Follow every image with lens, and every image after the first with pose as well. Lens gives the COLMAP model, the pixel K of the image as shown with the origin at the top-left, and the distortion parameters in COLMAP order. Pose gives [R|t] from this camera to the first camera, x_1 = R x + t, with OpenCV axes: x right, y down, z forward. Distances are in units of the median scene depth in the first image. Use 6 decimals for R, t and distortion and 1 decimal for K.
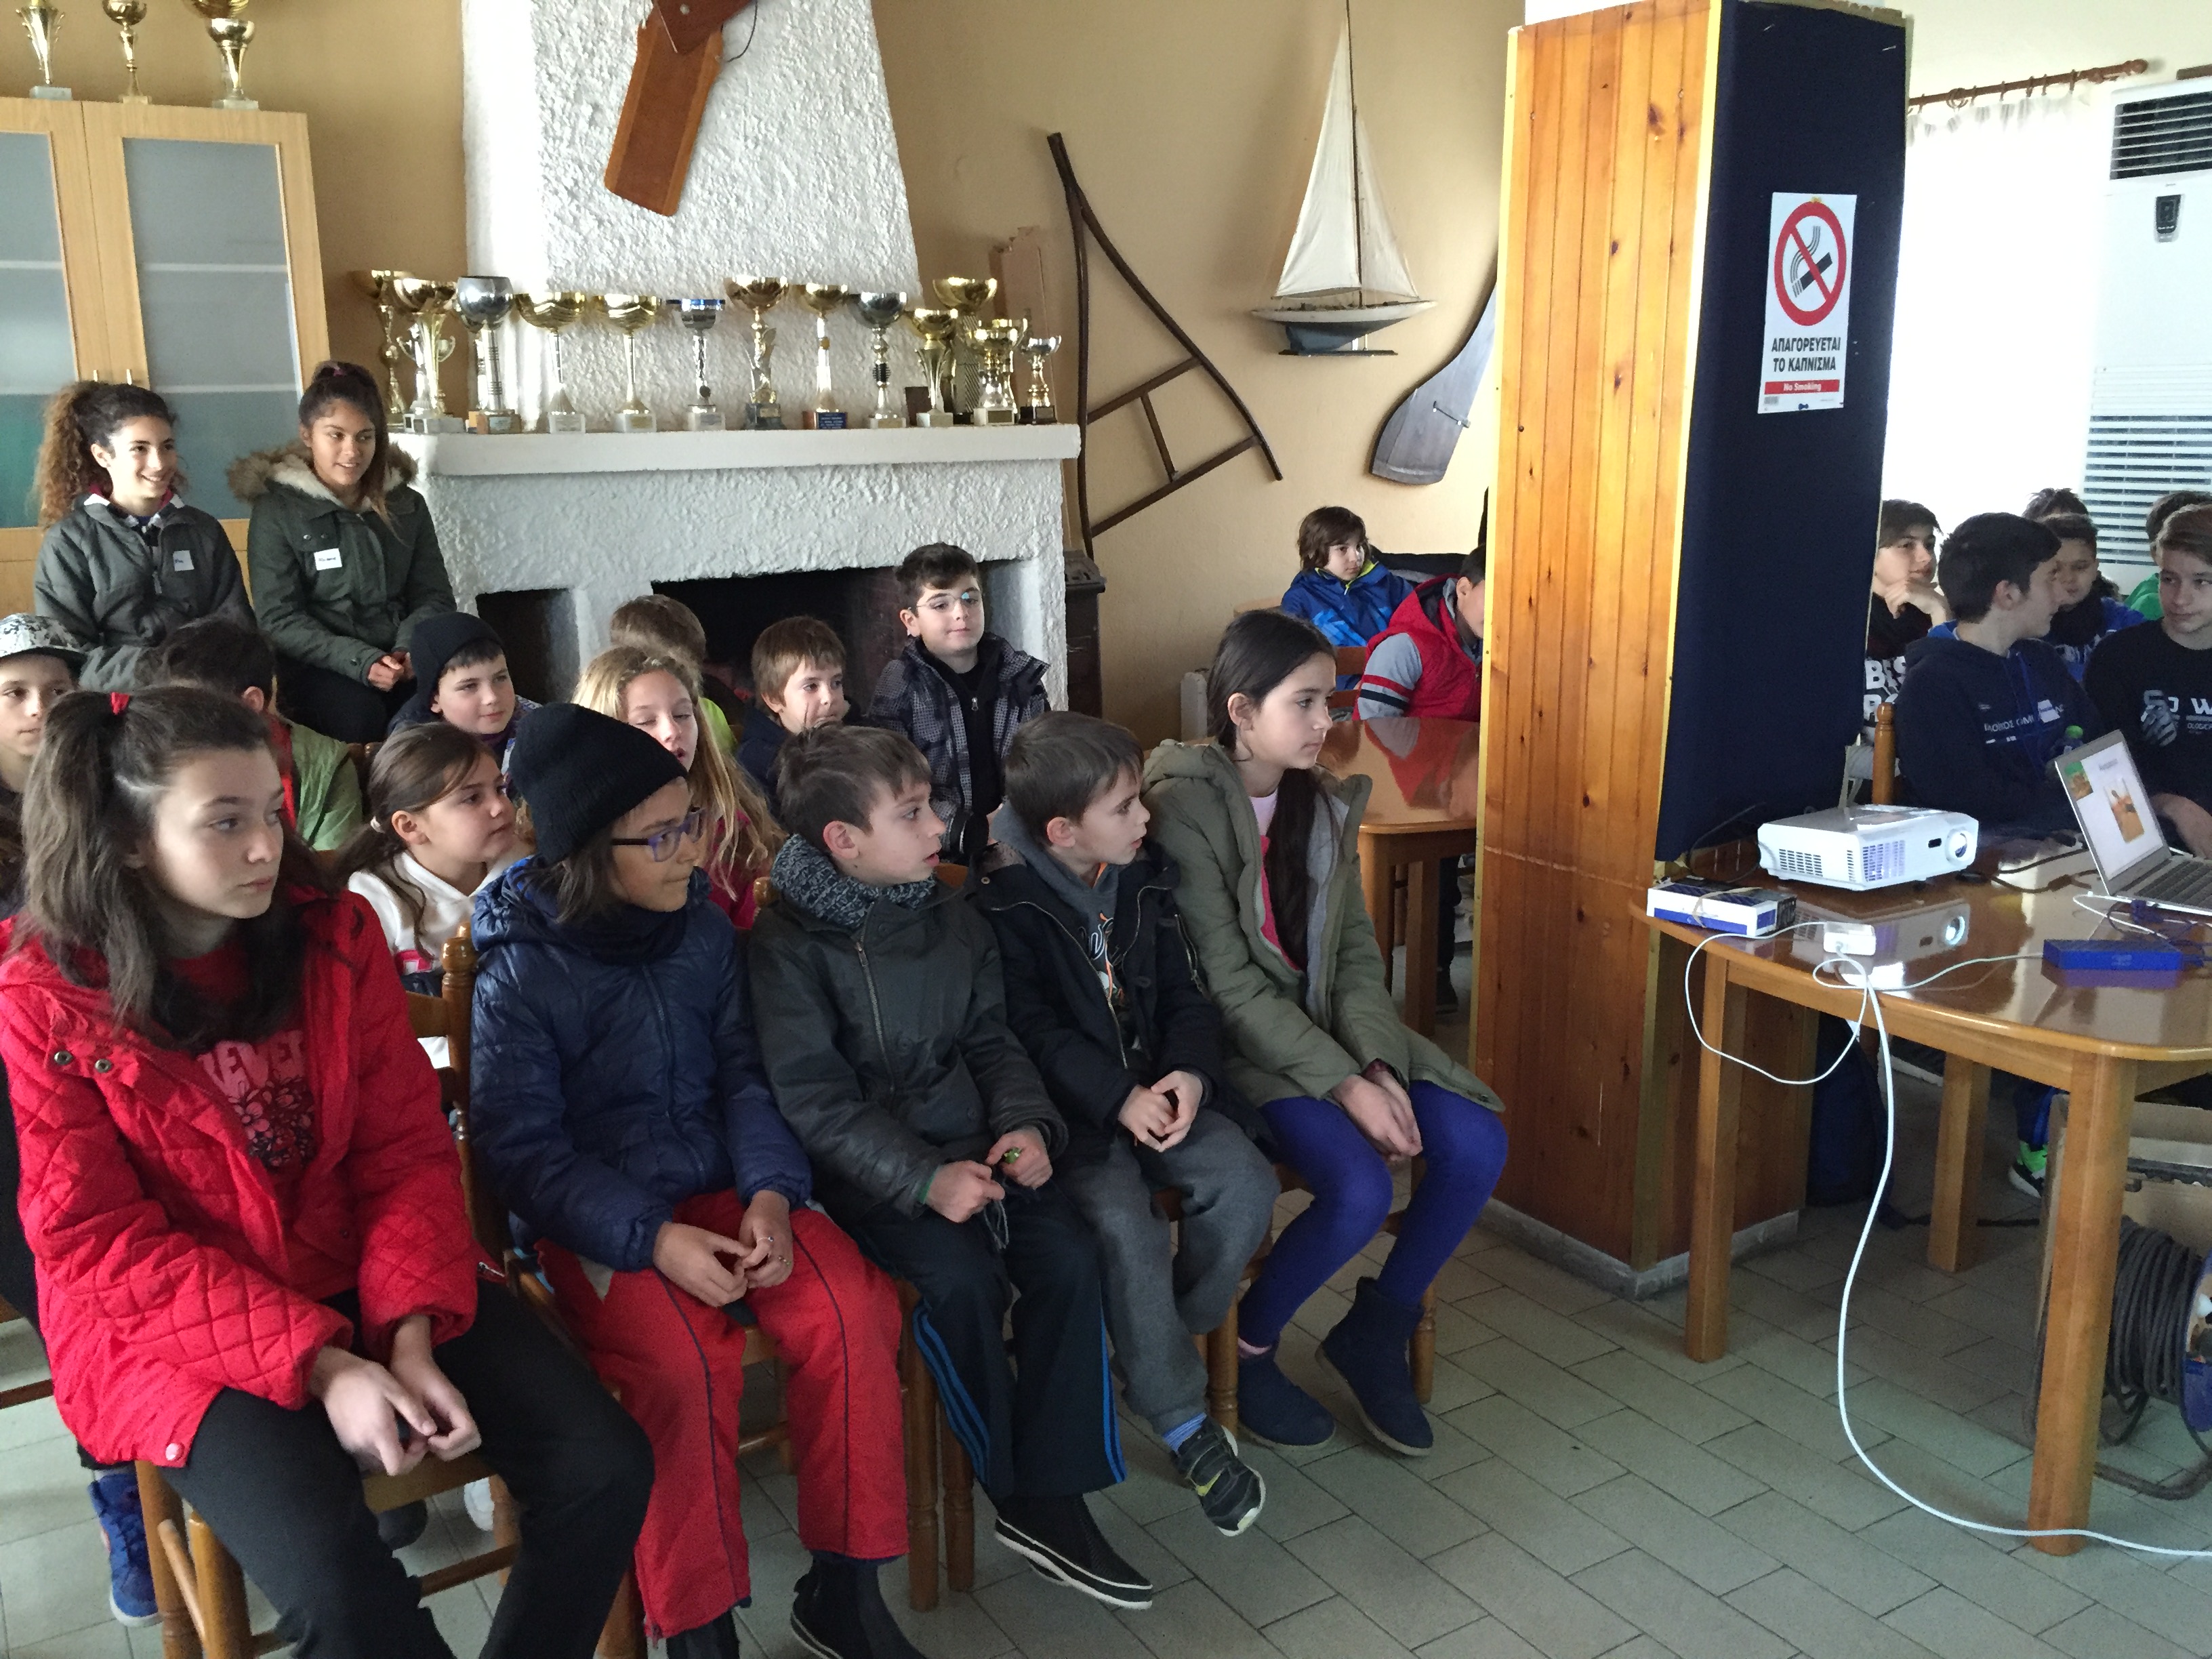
lens RADIAL K [[1906.0, 0, 1105.3], [0, 1906.0, 835.0], [0, 0, 1]] dist [-0.001984, -0.005080]
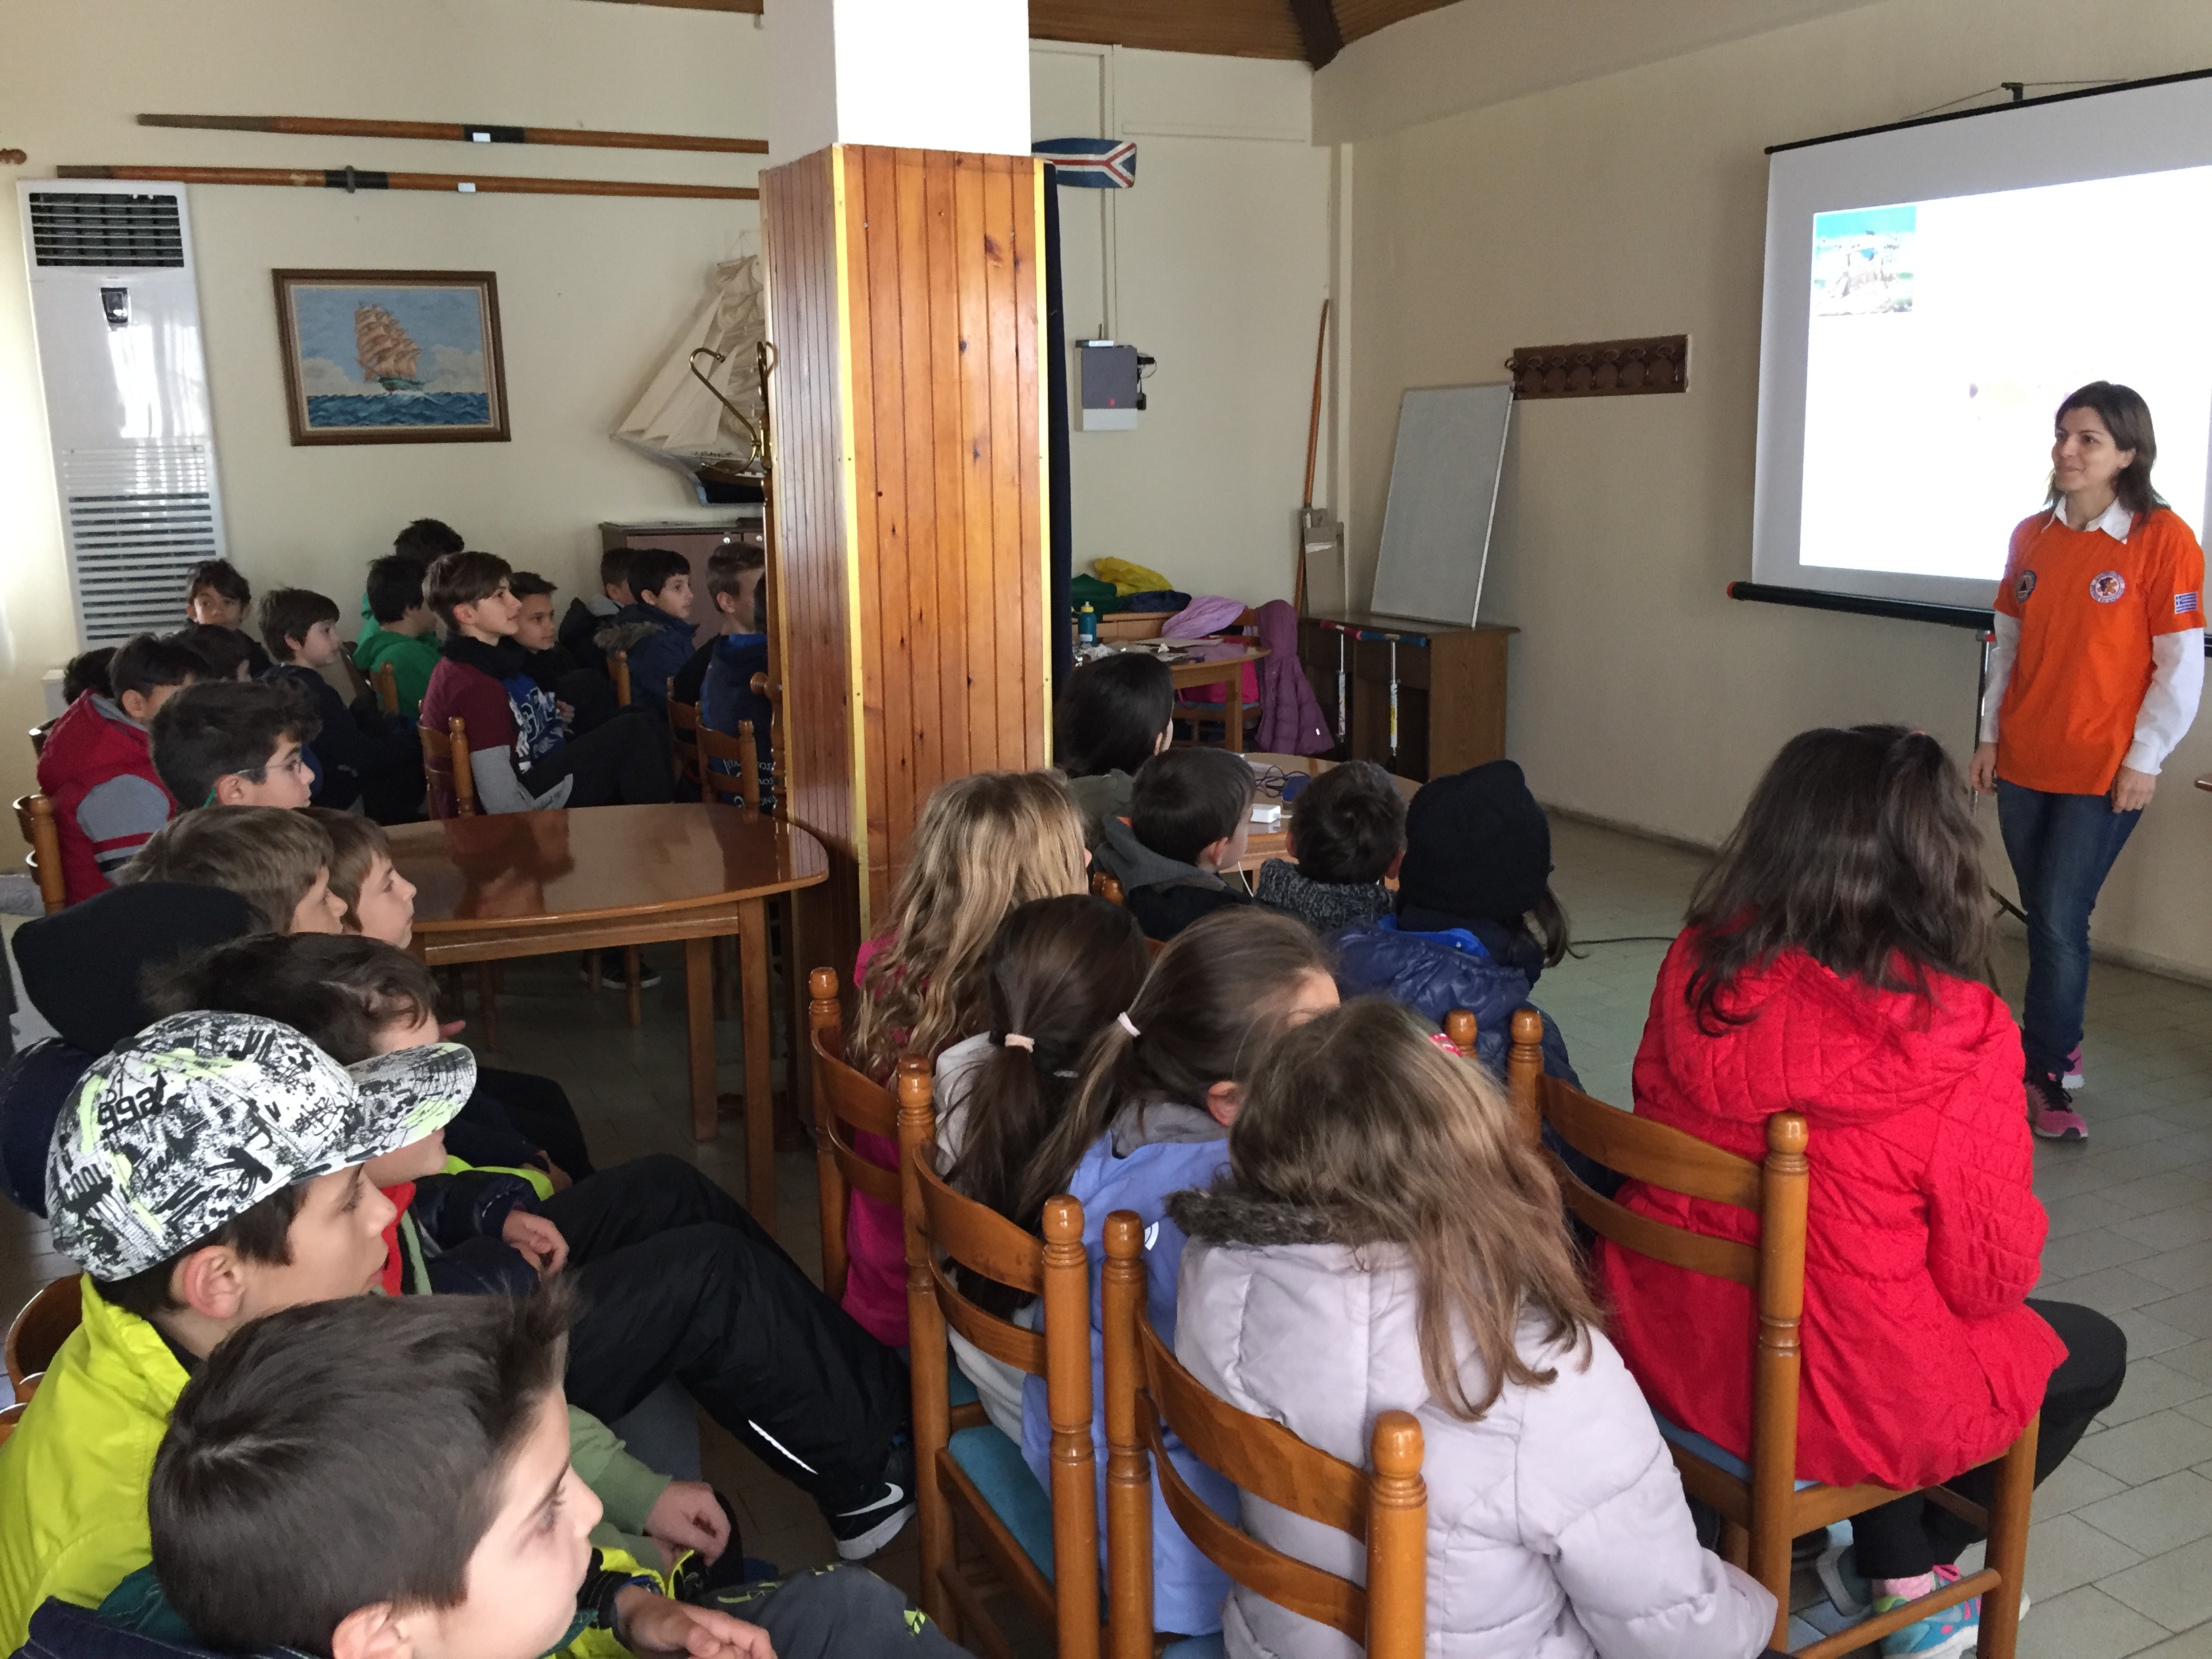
lens RADIAL K [[1906.0, 0, 1105.1], [0, 1906.0, 821.0], [0, 0, 1]] dist [-0.001984, -0.005080]
pose [[0.101534, -0.186721, 0.977152, -0.959916], [0.238721, 0.958103, 0.158276, -0.181520], [-0.965766, 0.217196, 0.141854, 0.781490]]
